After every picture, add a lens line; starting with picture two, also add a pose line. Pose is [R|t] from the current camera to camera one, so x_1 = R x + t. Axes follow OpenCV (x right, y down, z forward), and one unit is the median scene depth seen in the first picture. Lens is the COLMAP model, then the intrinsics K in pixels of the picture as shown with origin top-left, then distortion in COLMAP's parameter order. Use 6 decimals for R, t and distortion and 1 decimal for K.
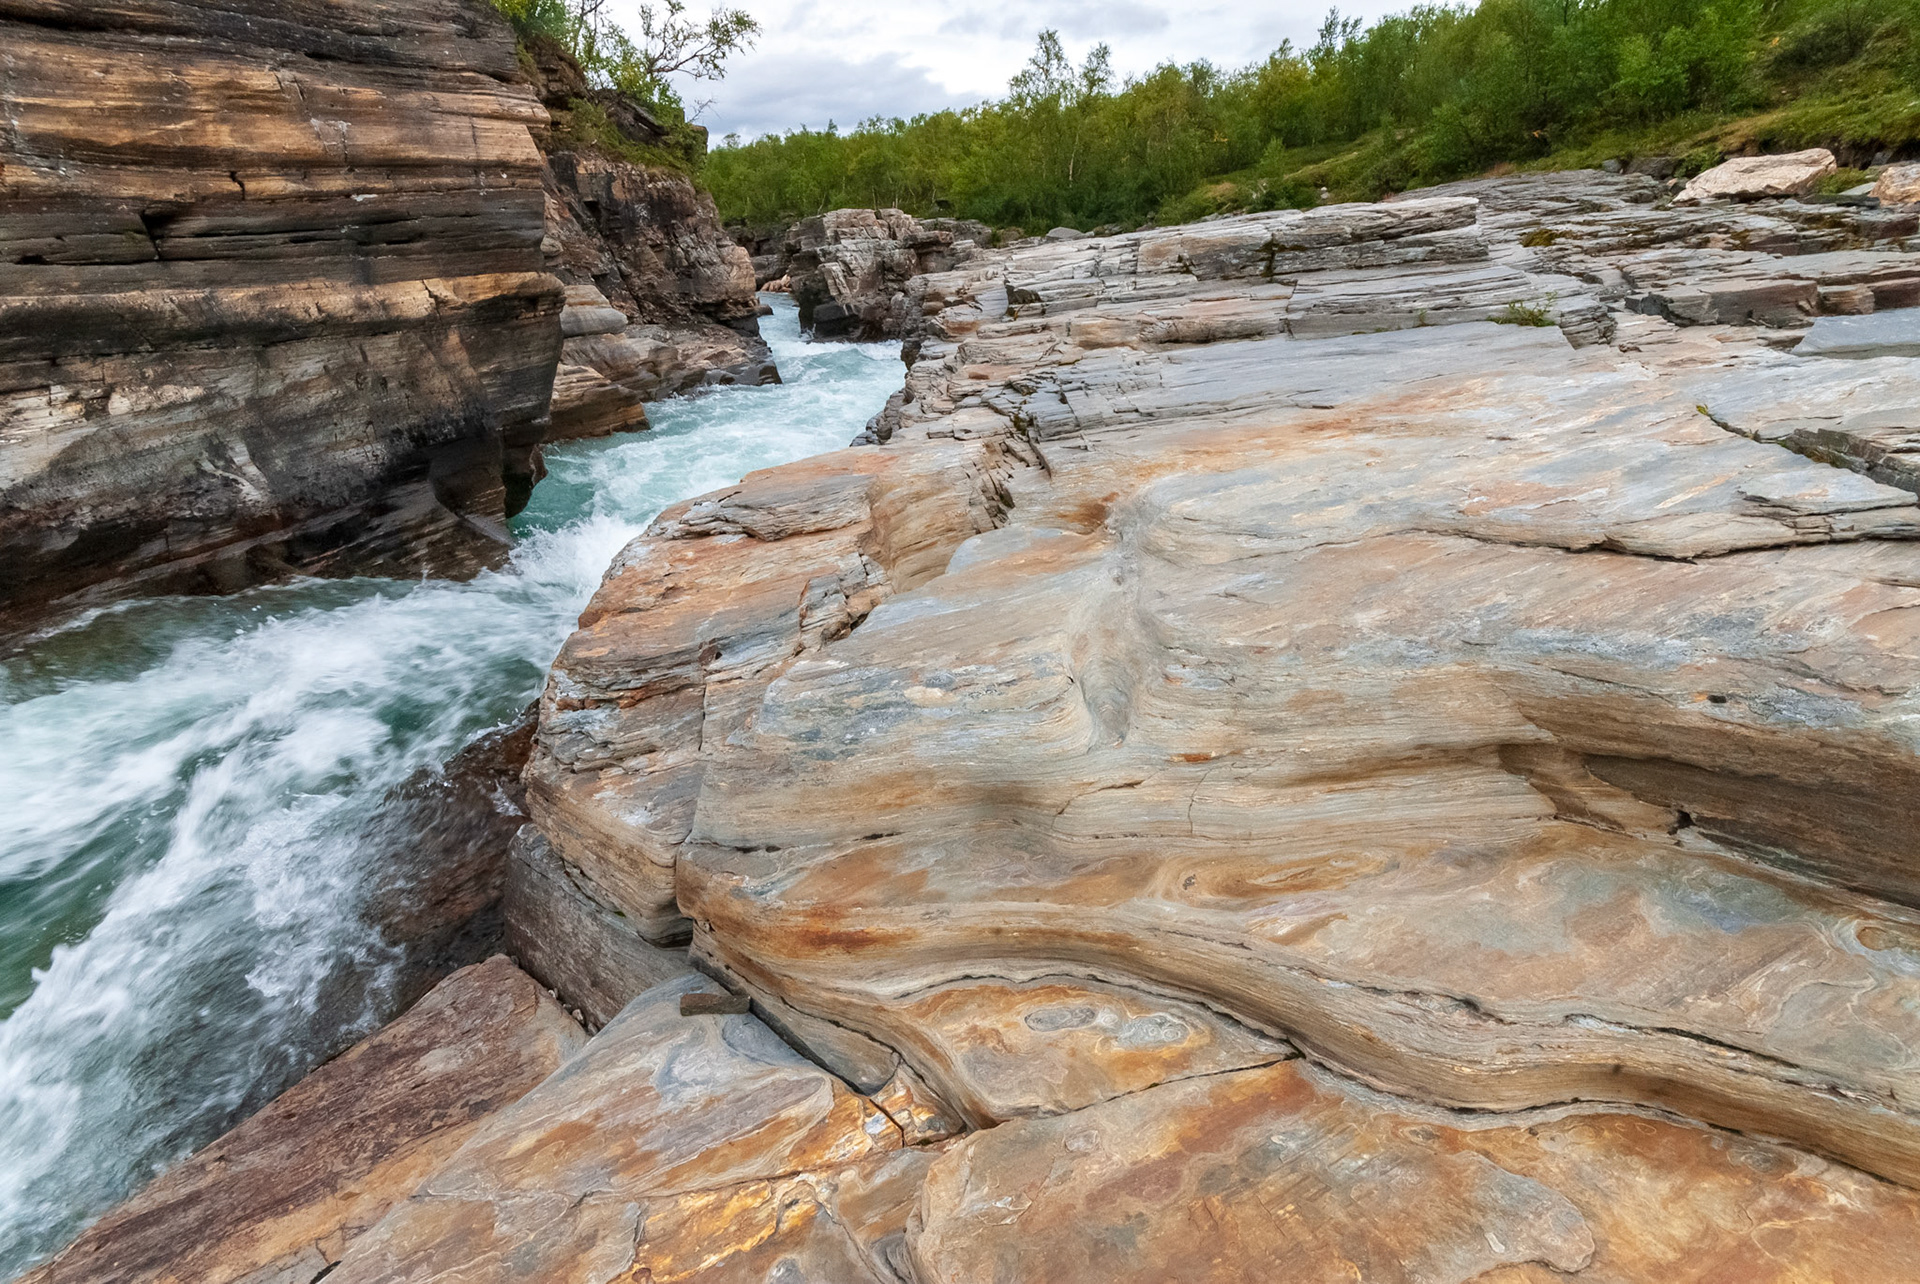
lens RADIAL K [[821.5, 0, 960.0], [0, 821.5, 642.0], [0, 0, 1]] dist [0.013344, -0.004284]
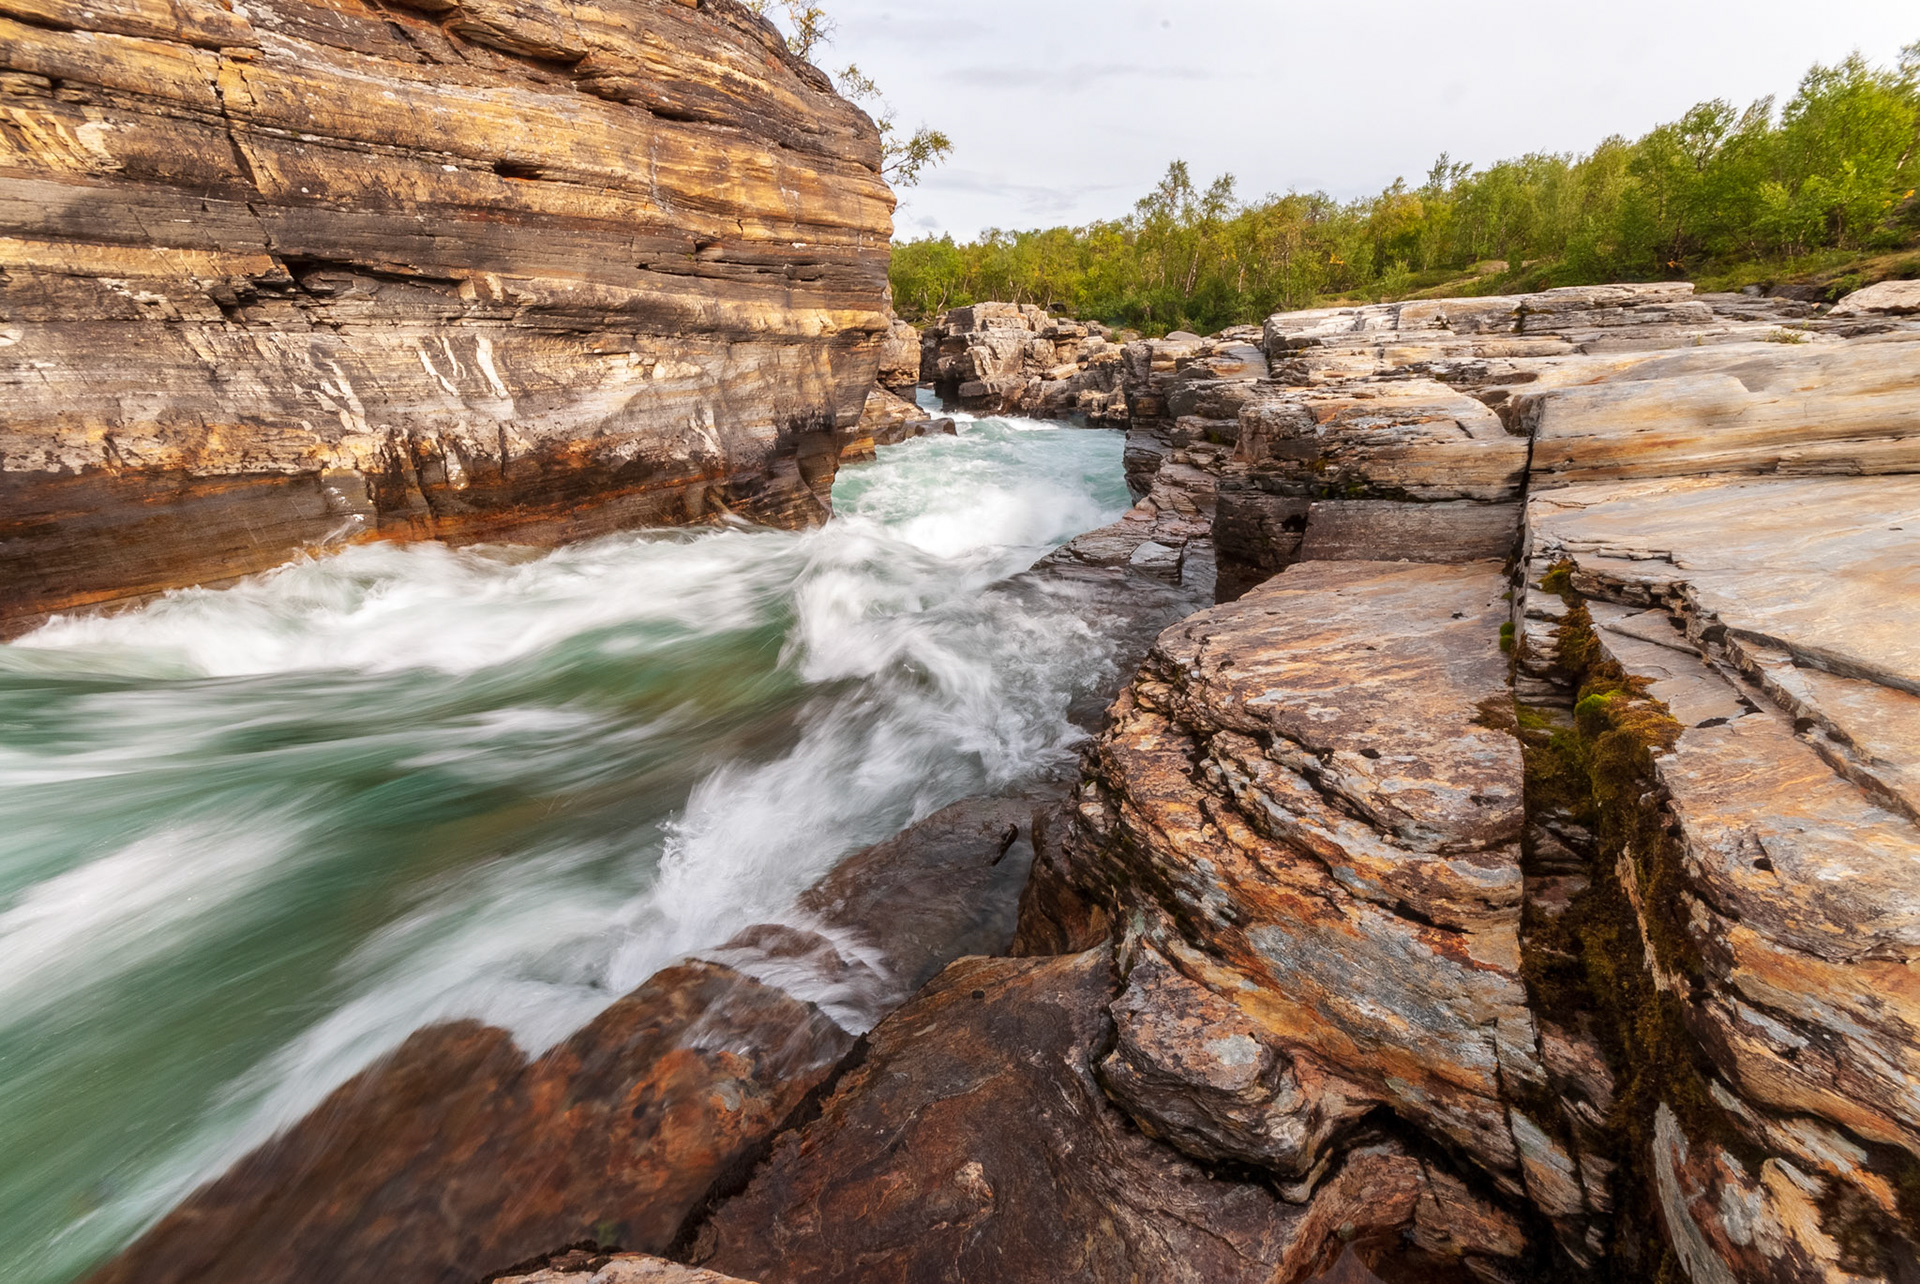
lens RADIAL K [[821.5, 0, 960.0], [0, 821.5, 642.0], [0, 0, 1]] dist [0.013344, -0.004284]
pose [[0.993792, 0.085549, -0.071131, -0.293363], [-0.092596, 0.990412, -0.102520, 0.202272], [0.061679, 0.108470, 0.992184, -0.228574]]
